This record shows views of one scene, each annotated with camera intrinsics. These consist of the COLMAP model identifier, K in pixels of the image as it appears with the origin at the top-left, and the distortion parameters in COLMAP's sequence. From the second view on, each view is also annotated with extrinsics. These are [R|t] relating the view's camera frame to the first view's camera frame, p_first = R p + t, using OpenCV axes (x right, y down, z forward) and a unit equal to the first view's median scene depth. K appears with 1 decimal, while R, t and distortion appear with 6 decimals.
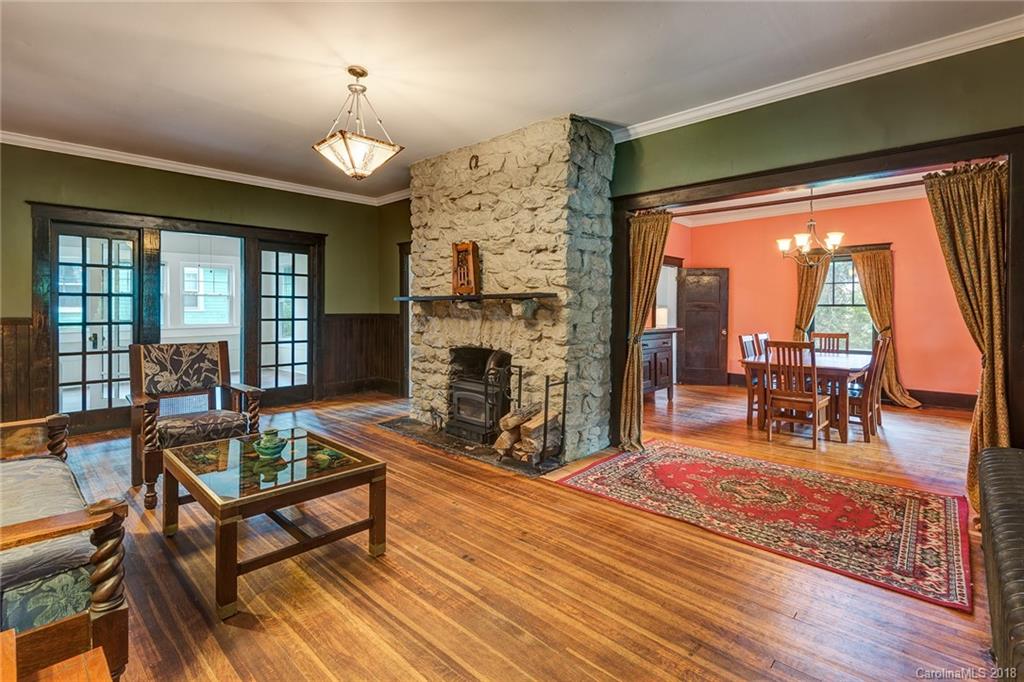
lens RADIAL K [[472.5, 0, 515.3], [0, 472.5, 310.5], [0, 0, 1]] dist [0.024428, -0.018089]
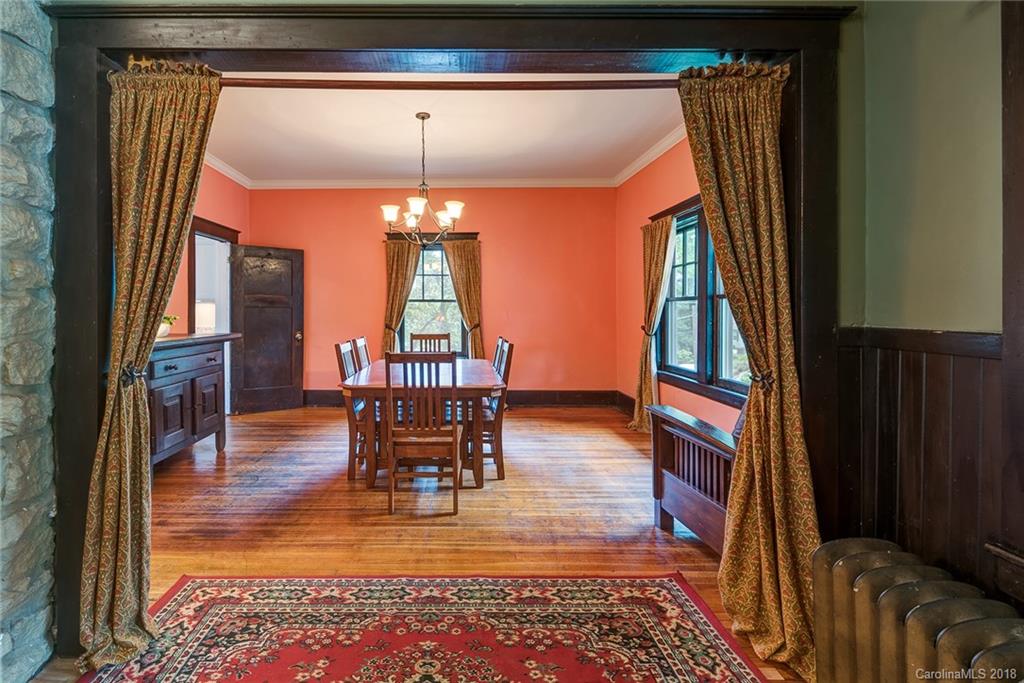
lens RADIAL K [[485.0, 0, 475.8], [0, 485.0, 316.7], [0, 0, 1]] dist [0.028595, -0.020467]
pose [[0.697612, -0.012390, 0.716369, 0.124129], [0.000702, 0.999862, 0.016610, 0.004414], [-0.716476, -0.011085, 0.697524, 0.379024]]
